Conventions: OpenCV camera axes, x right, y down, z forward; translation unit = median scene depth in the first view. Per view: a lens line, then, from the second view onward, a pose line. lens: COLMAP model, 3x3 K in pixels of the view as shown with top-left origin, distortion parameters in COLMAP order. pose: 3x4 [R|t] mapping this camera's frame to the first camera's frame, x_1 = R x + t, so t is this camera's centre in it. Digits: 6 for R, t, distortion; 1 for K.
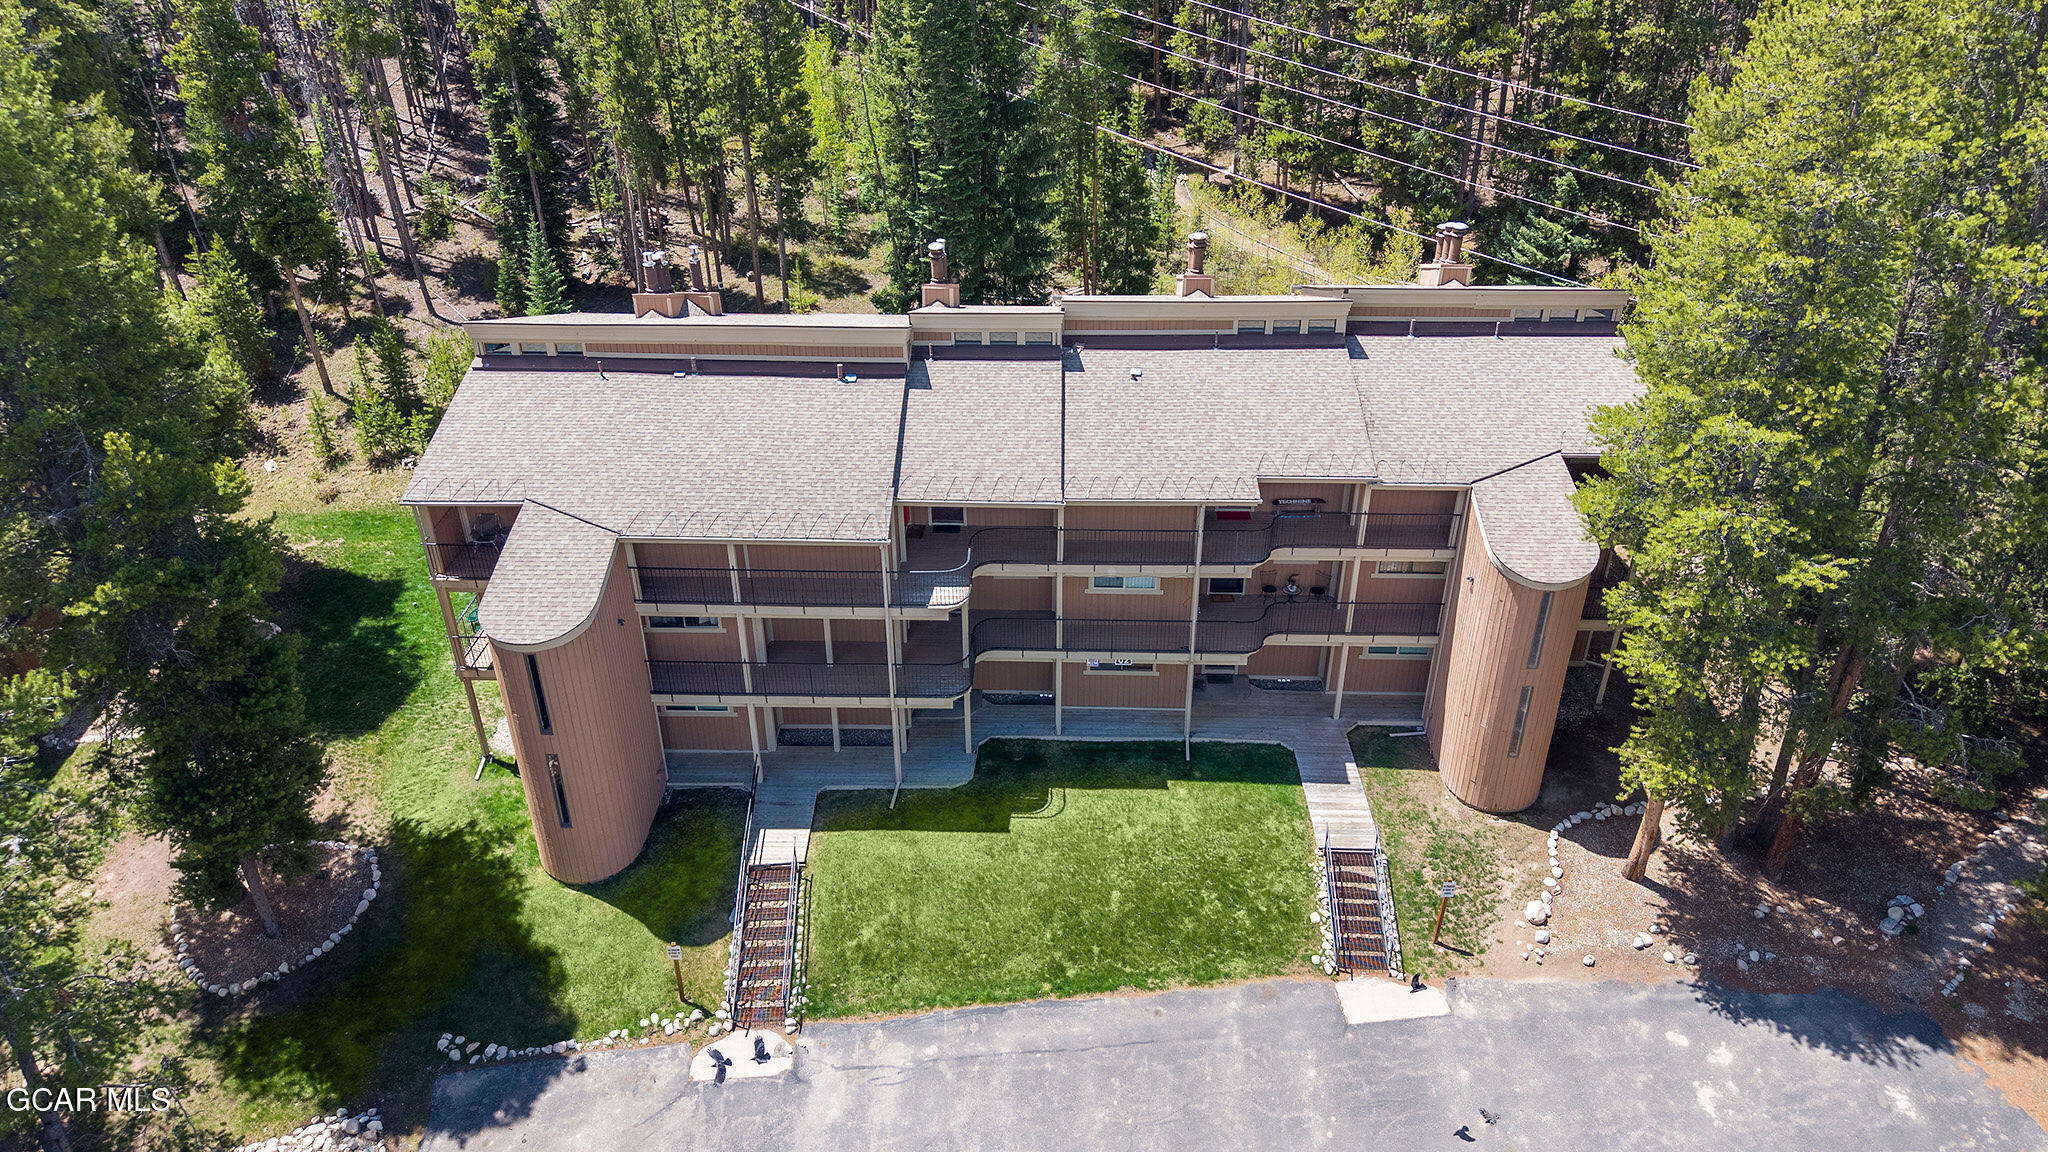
lens RADIAL K [[1370.1, 0, 1021.1], [0, 1370.1, 569.9], [0, 0, 1]] dist [0.130298, -0.241945]
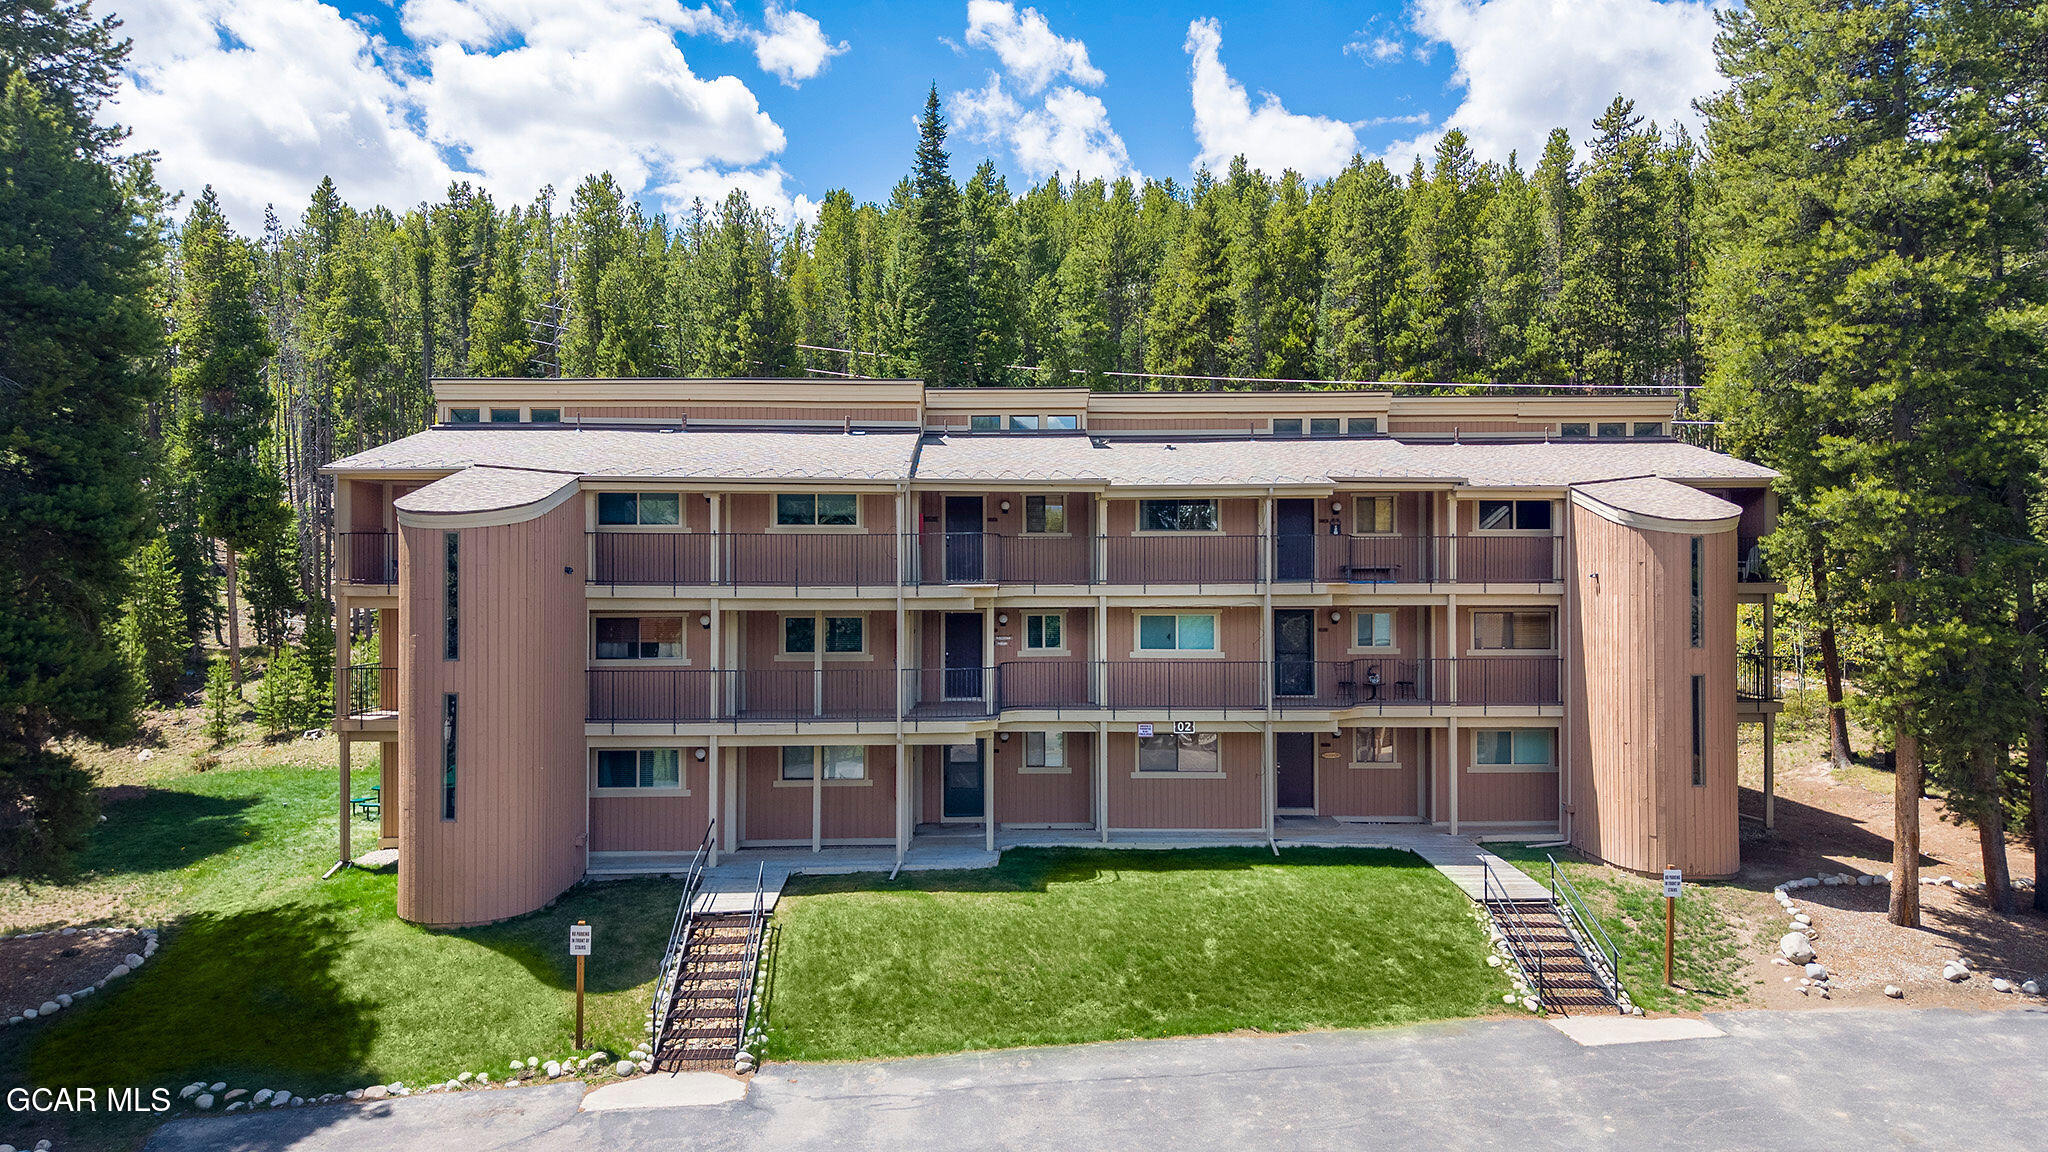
lens RADIAL K [[1363.9, 0, 1019.6], [0, 1363.9, 572.0], [0, 0, 1]] dist [0.070675, -0.078401]
pose [[0.998992, 0.006613, 0.044408, -0.062264], [0.017252, 0.856616, -0.515665, 0.435080], [-0.041450, 0.515912, 0.855638, 0.300311]]
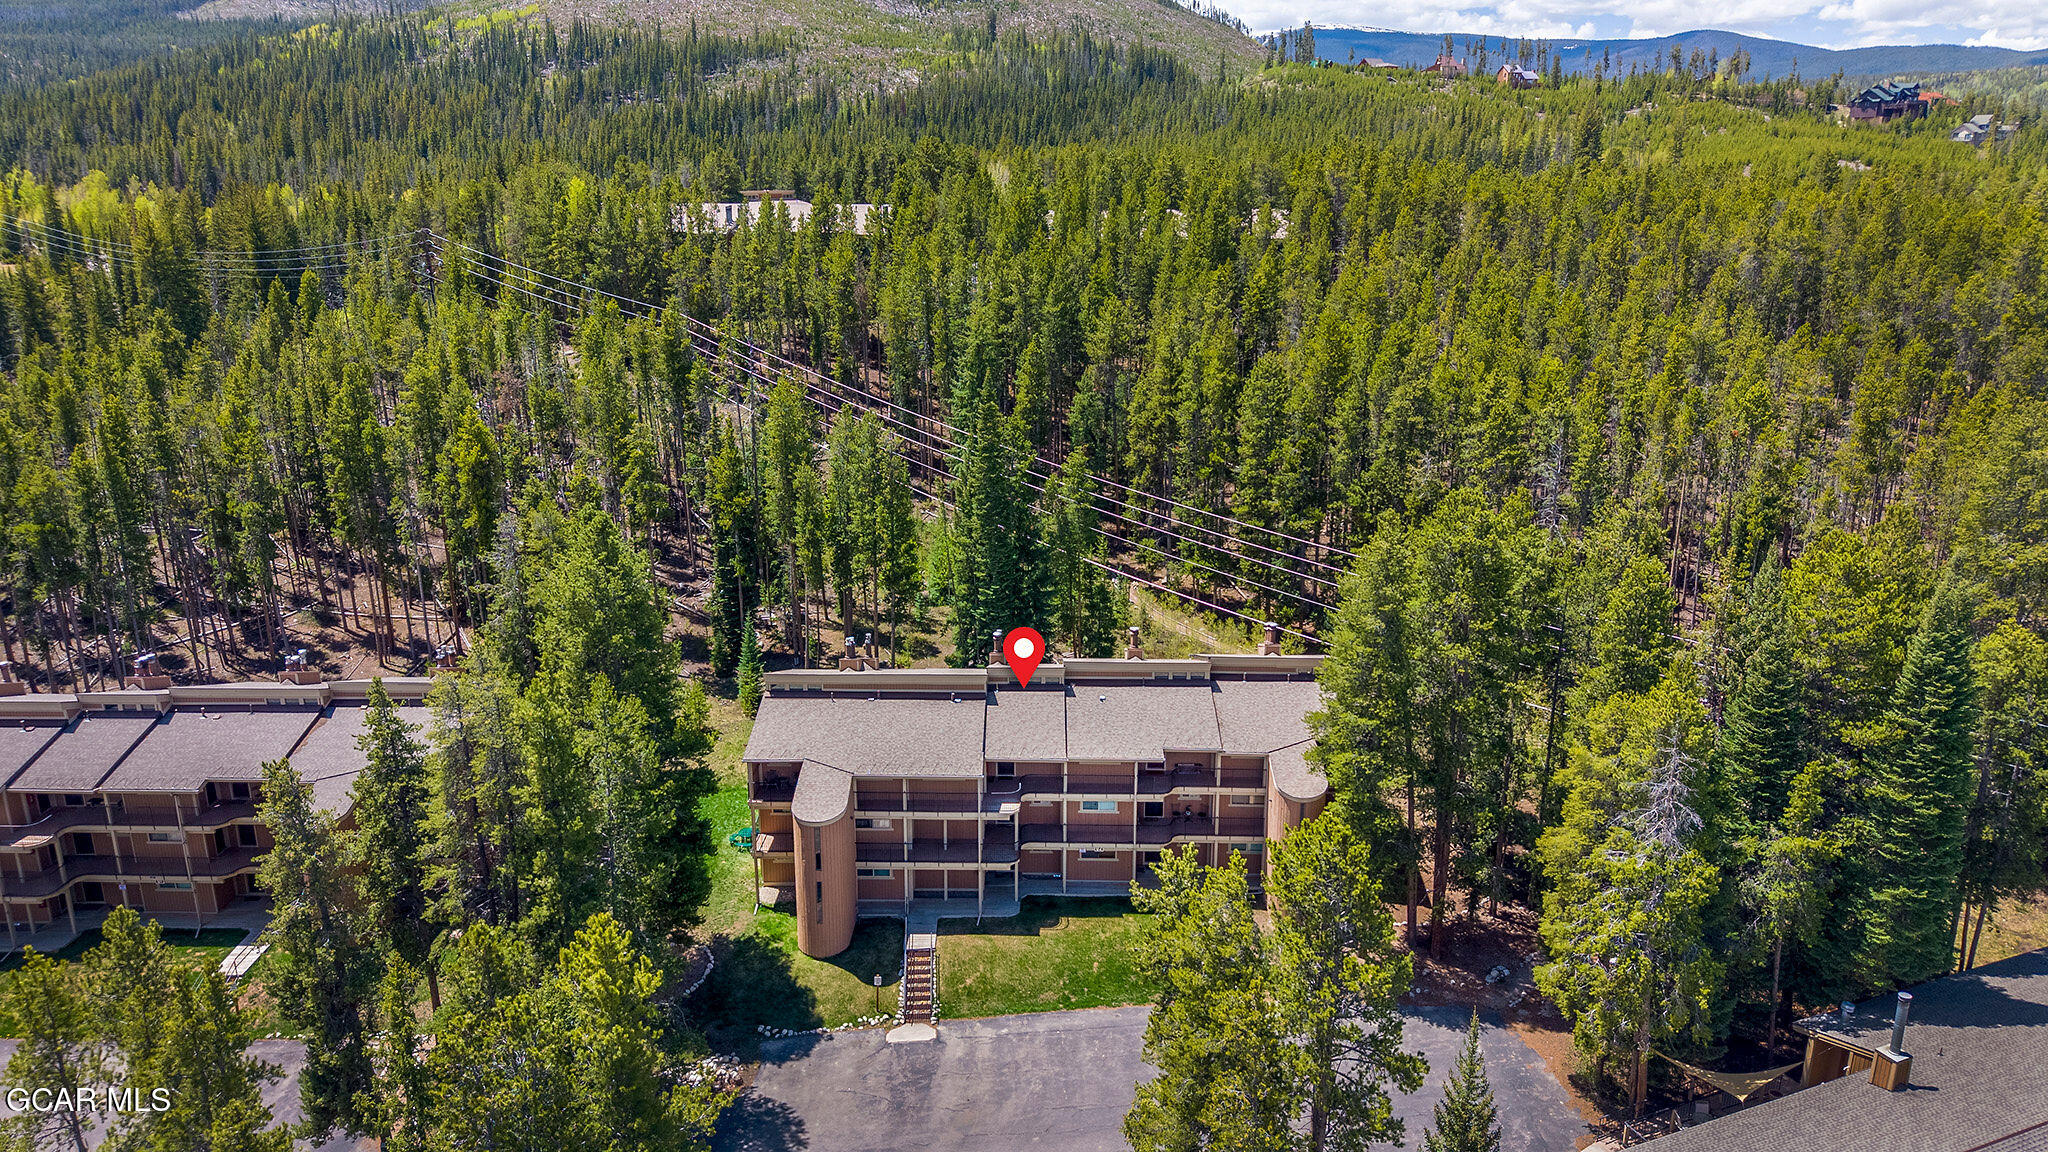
lens RADIAL K [[1363.9, 0, 1019.6], [0, 1363.9, 572.0], [0, 0, 1]] dist [0.070675, -0.078401]
pose [[0.999939, 0.002843, 0.010644, -0.060721], [-0.000063, 0.967605, -0.252470, 0.188742], [-0.011017, 0.252454, 0.967546, -1.004287]]
